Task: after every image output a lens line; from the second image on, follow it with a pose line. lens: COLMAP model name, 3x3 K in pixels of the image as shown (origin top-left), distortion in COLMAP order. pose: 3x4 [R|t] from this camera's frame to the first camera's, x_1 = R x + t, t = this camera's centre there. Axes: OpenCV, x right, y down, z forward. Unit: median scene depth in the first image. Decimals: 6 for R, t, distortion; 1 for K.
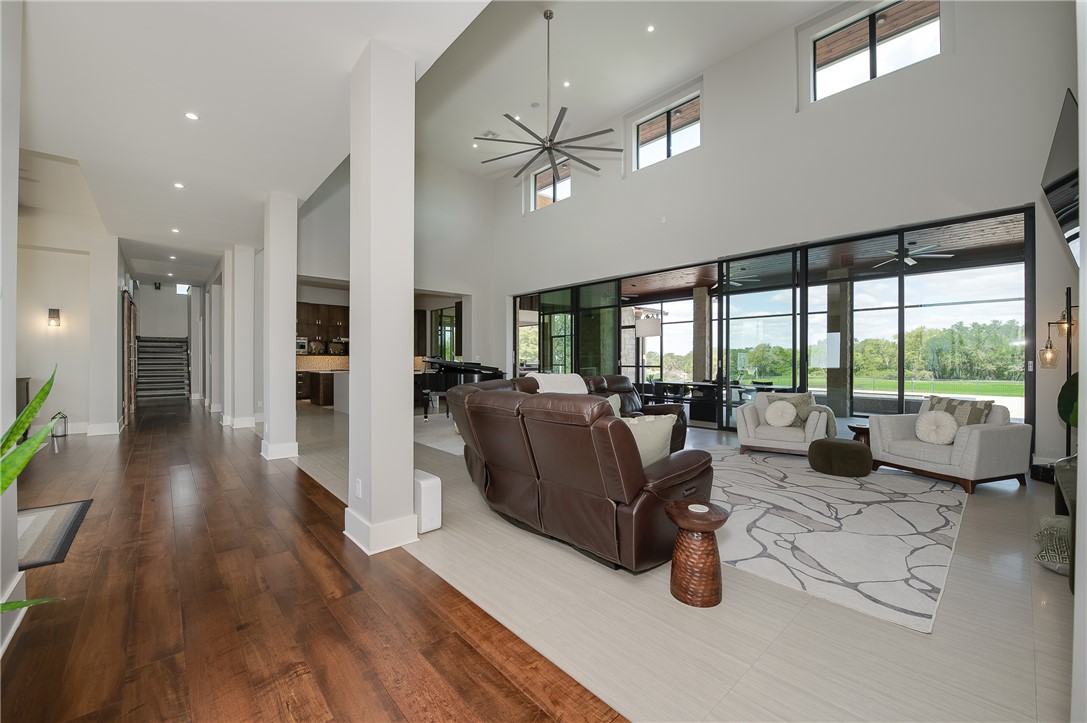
lens RADIAL K [[431.7, 0, 542.2], [0, 431.7, 359.6], [0, 0, 1]] dist [-0.001831, 0.000001]
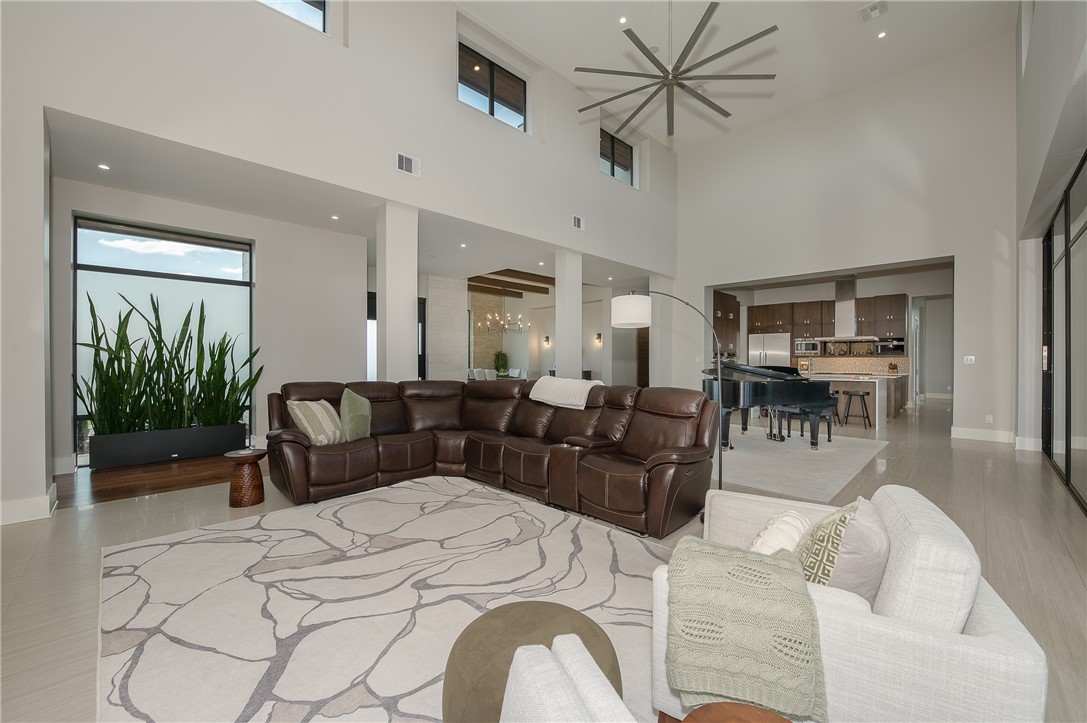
lens RADIAL K [[431.7, 0, 541.9], [0, 431.7, 360.7], [0, 0, 1]] dist [-0.001831, 0.000001]
pose [[0.042320, 0.001628, -0.999103, 1.485676], [-0.002428, 0.999996, 0.001526, -0.003983], [0.999101, 0.002361, 0.042324, 1.489528]]
